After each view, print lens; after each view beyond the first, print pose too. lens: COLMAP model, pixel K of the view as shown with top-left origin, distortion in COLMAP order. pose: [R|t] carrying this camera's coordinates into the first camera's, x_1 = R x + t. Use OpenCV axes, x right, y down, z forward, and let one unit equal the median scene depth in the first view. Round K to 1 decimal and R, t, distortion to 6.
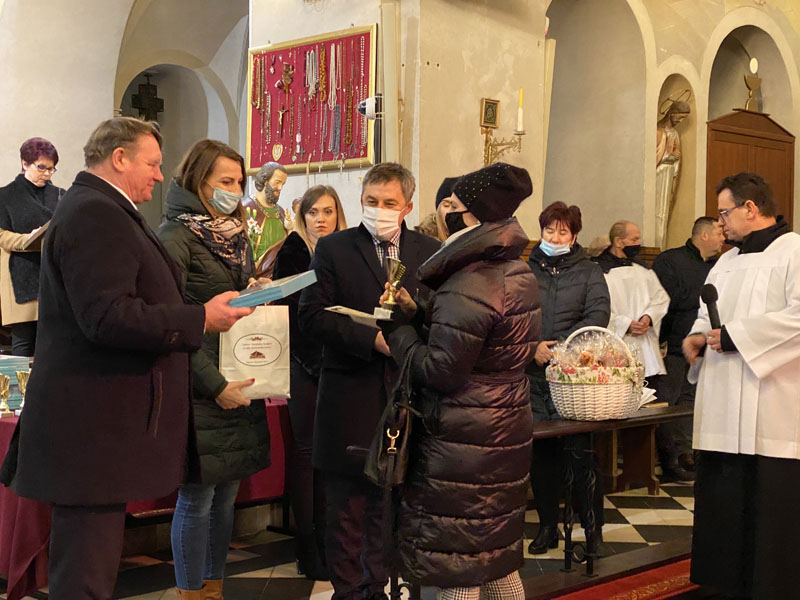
lens RADIAL K [[1199.3, 0, 393.1], [0, 1199.3, 300.9], [0, 0, 1]] dist [0.134086, 0.000000]
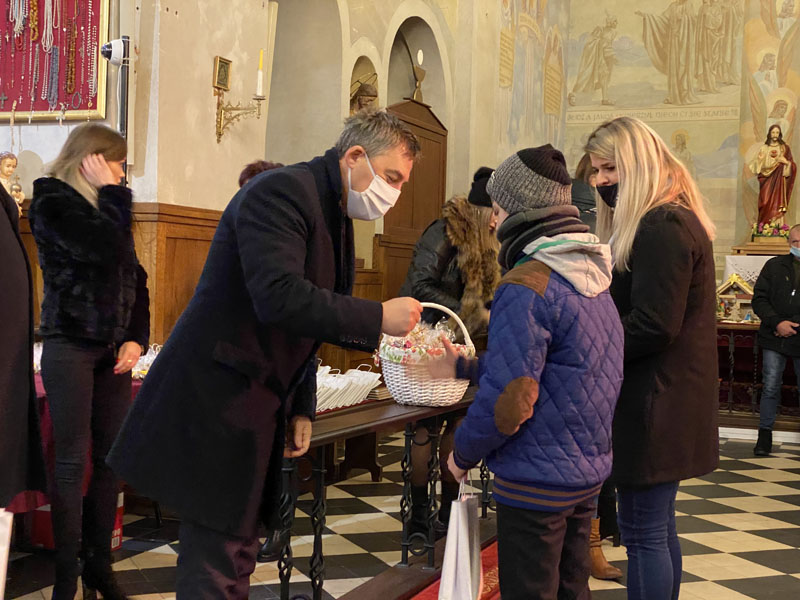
lens RADIAL K [[1199.3, 0, 397.0], [0, 1199.3, 295.1], [0, 0, 1]] dist [0.134086, 0.000000]
pose [[0.924749, 0.015210, 0.380272, -0.145289], [-0.016096, 0.999870, -0.000852, 0.010896], [-0.380236, -0.005333, 0.924874, 0.102475]]
